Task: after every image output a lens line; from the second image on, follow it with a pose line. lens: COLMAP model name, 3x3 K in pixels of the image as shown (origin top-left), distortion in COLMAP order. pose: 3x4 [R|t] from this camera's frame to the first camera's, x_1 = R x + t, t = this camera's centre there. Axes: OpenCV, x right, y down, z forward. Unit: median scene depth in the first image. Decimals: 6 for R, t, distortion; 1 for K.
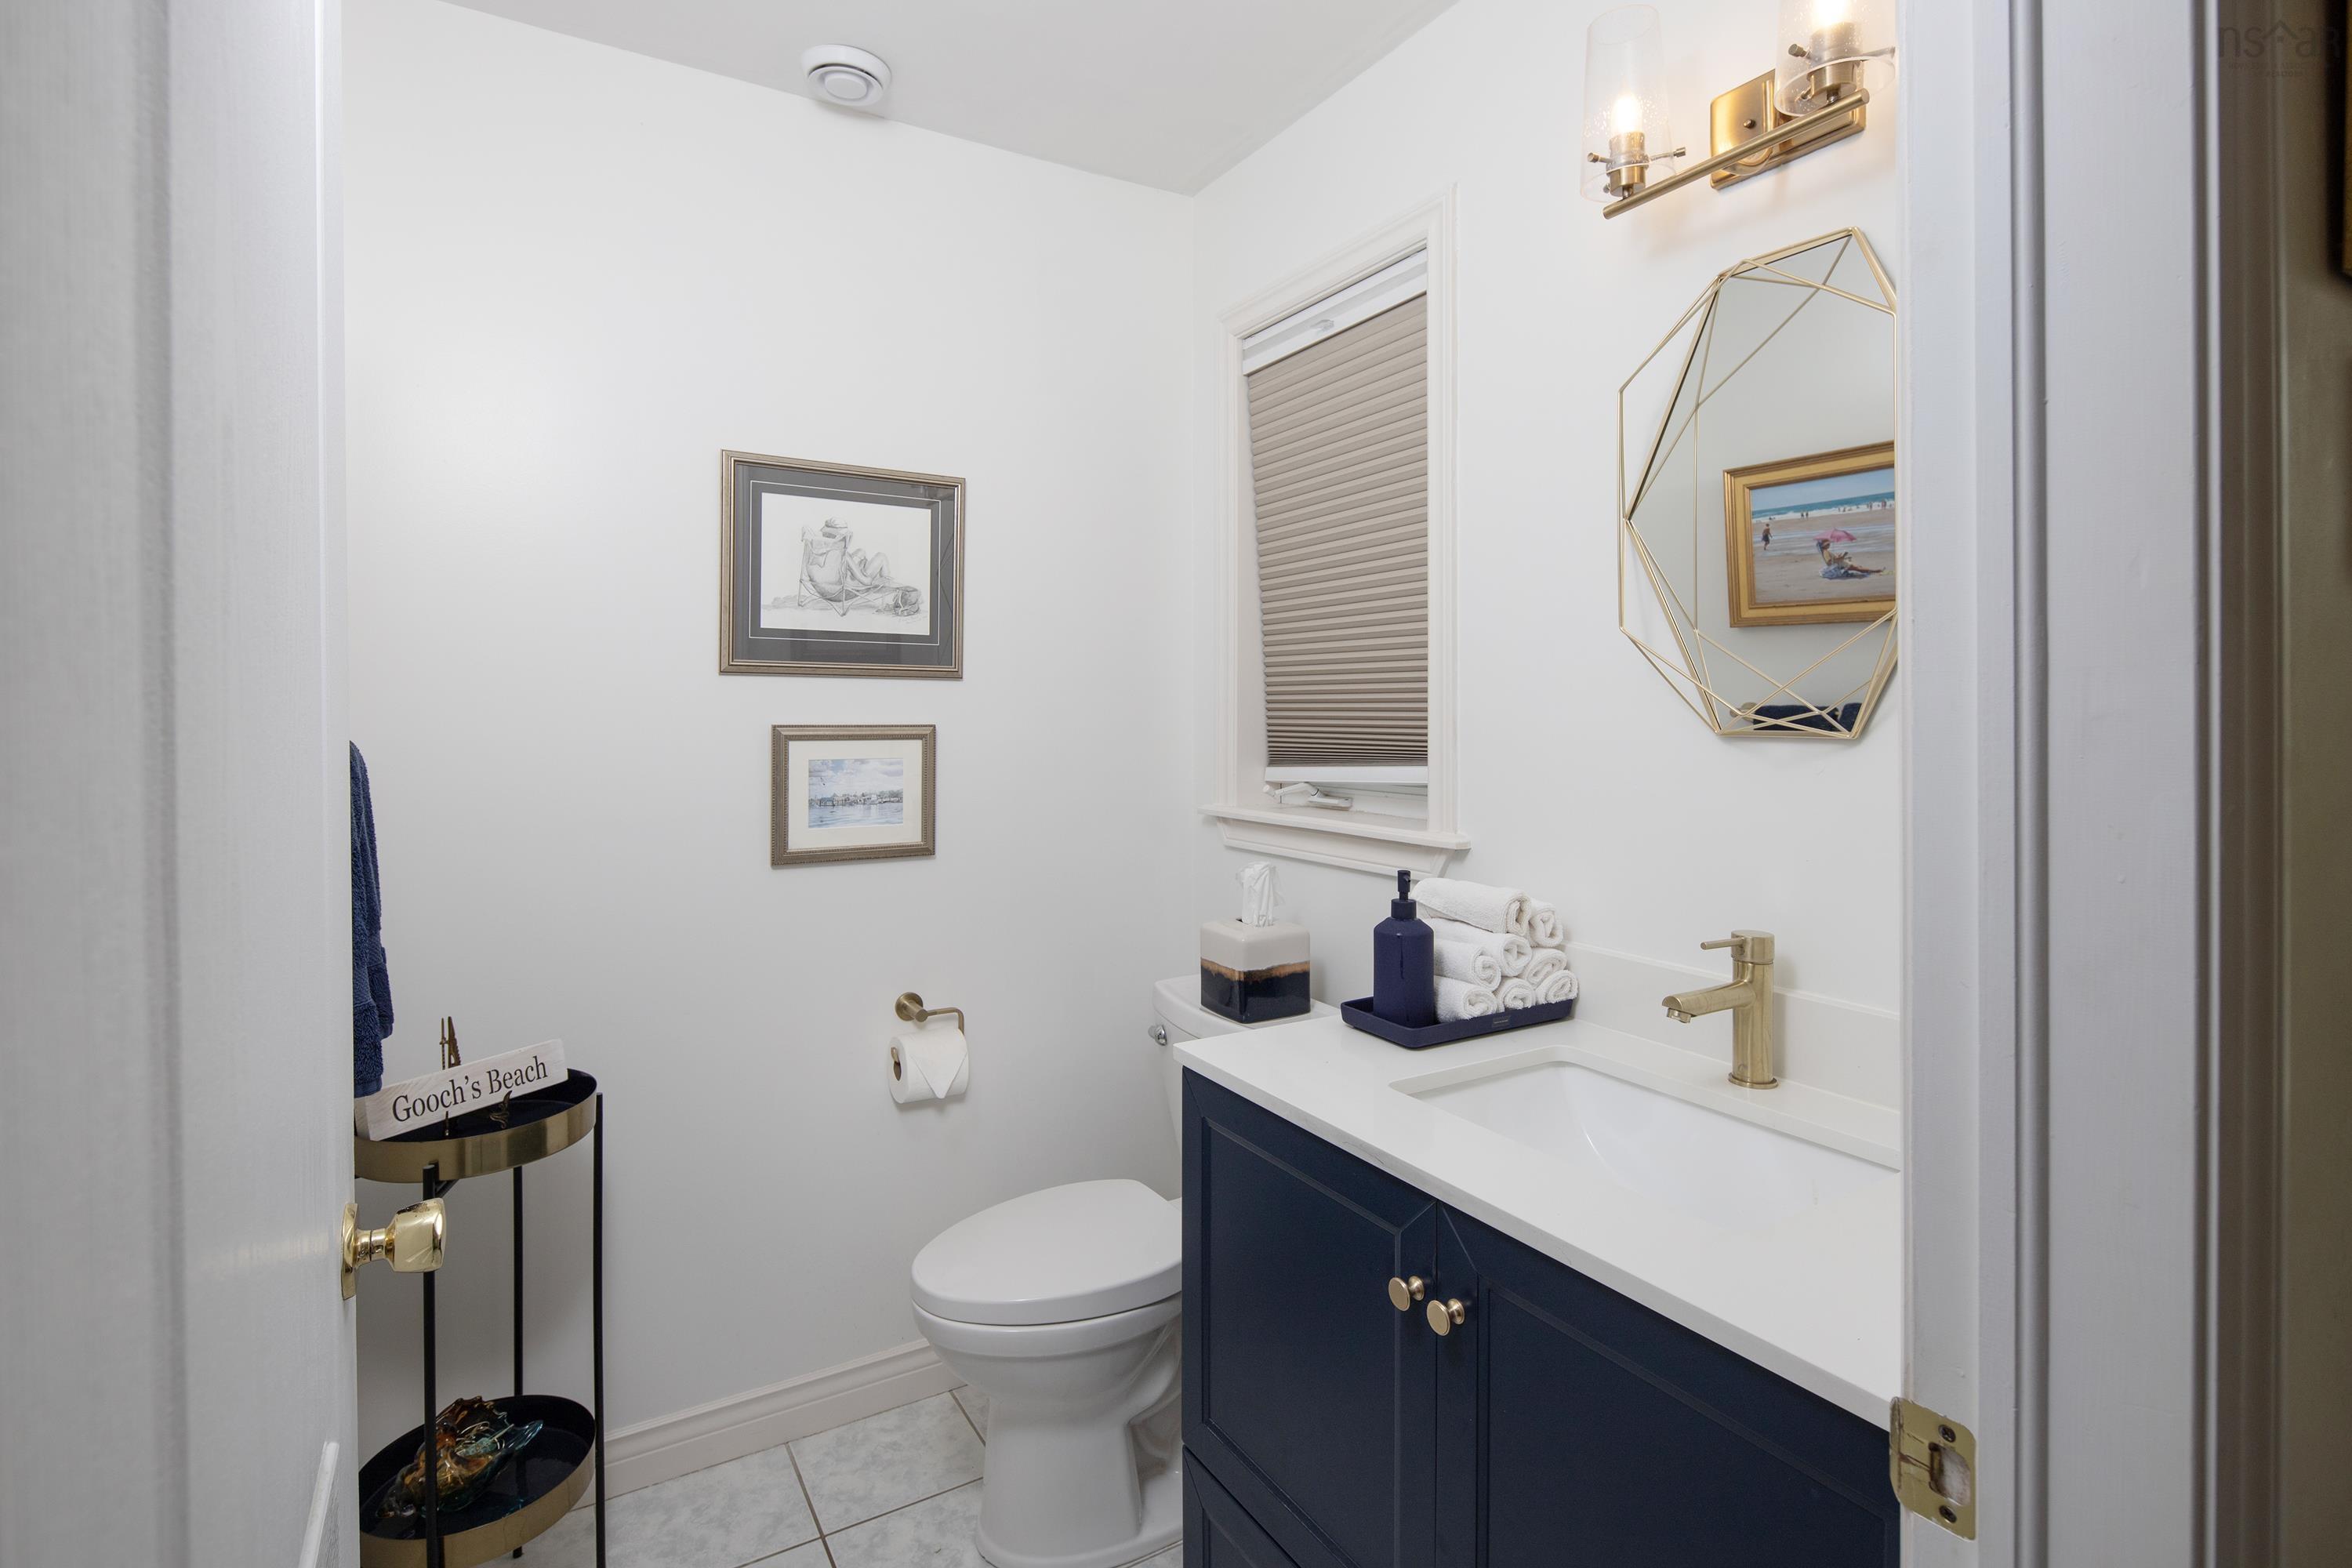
lens RADIAL K [[1124.2, 0, 1175.7], [0, 1124.2, 708.6], [0, 0, 1]] dist [0.000094, 0.000062]
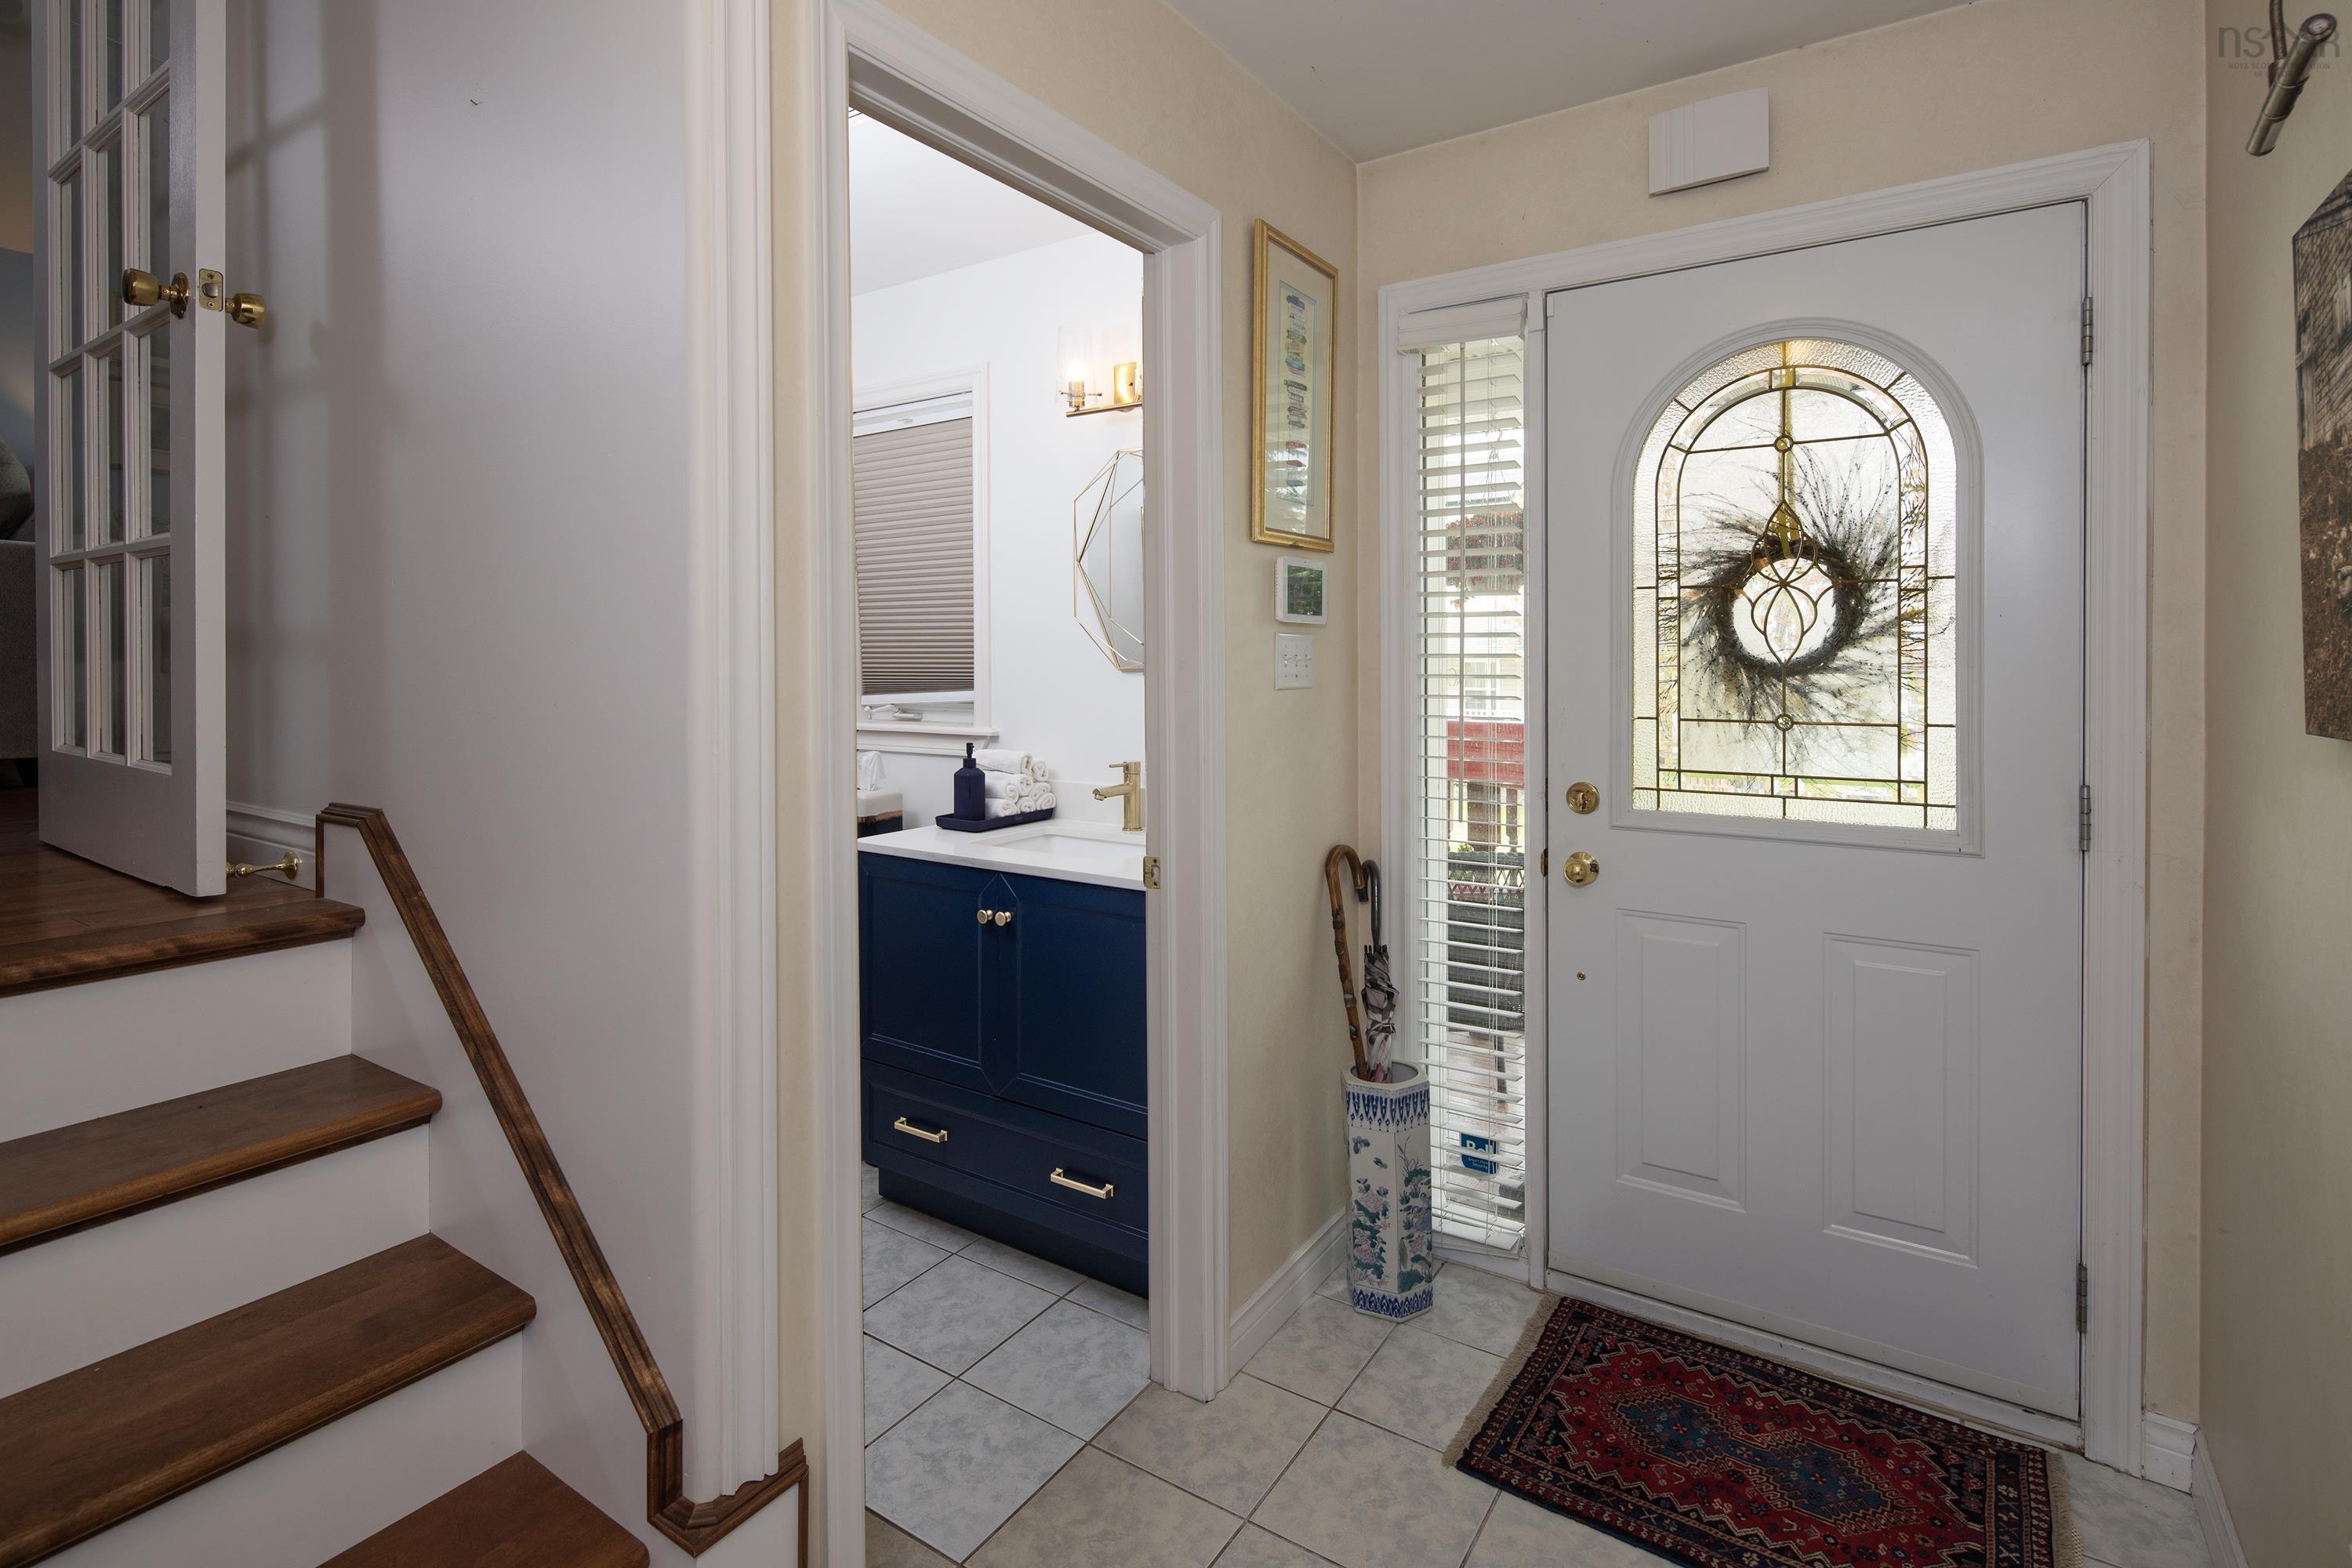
lens RADIAL K [[1136.0, 0, 1164.7], [0, 1136.0, 649.2], [0, 0, 1]] dist [-0.001825, -0.000677]
pose [[0.904981, -0.003755, 0.425435, -0.313821], [0.004191, 0.999991, -0.000088, -0.013551], [-0.425431, 0.001862, 0.904989, -0.876389]]
